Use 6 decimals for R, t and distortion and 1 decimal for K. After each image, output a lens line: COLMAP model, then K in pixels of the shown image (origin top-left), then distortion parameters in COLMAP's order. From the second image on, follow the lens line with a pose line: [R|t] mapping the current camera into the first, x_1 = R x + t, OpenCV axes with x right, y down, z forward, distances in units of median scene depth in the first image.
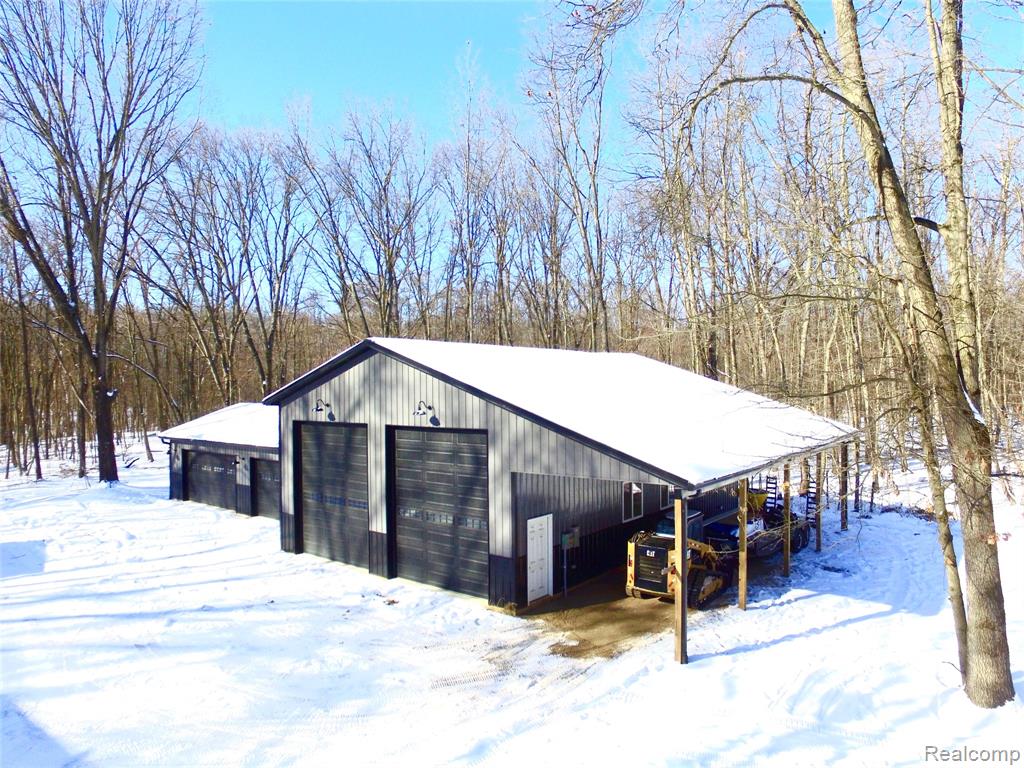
lens RADIAL K [[654.9, 0, 546.5], [0, 654.9, 366.4], [0, 0, 1]] dist [-0.092910, 0.046330]
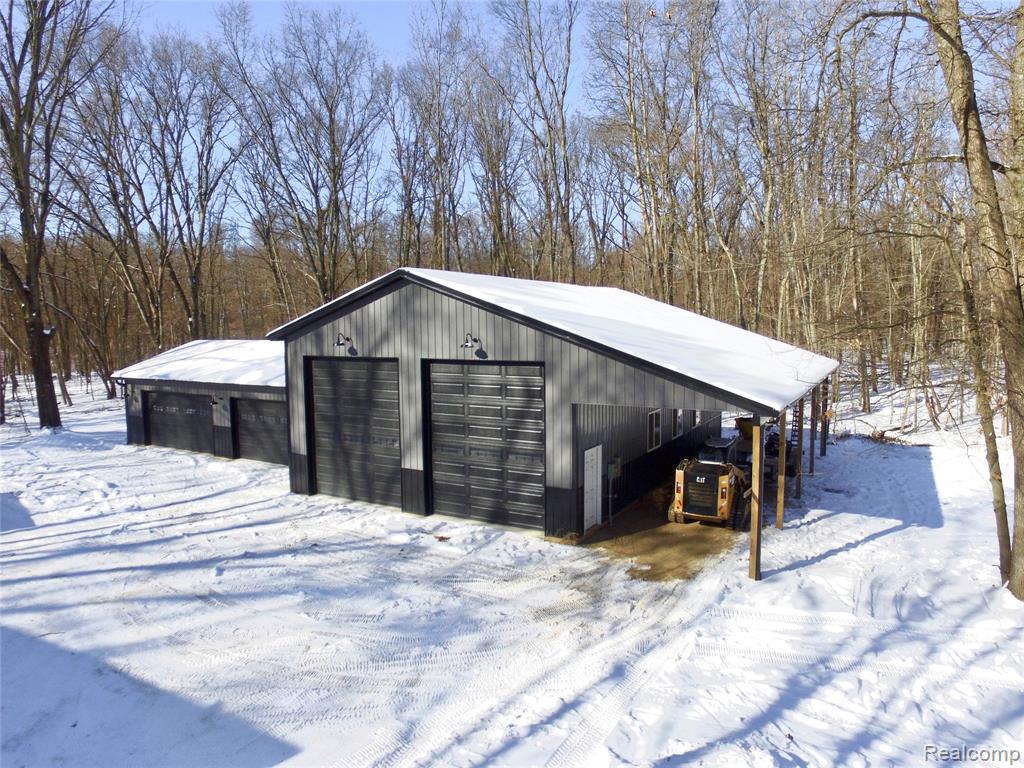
lens RADIAL K [[654.9, 0, 540.6], [0, 654.9, 360.0], [0, 0, 1]] dist [-0.092910, 0.046330]
pose [[0.990379, -0.007892, 0.138156, -0.225550], [-0.003930, 0.996366, 0.085087, 0.009709], [-0.138326, -0.084812, 0.986749, 0.024976]]
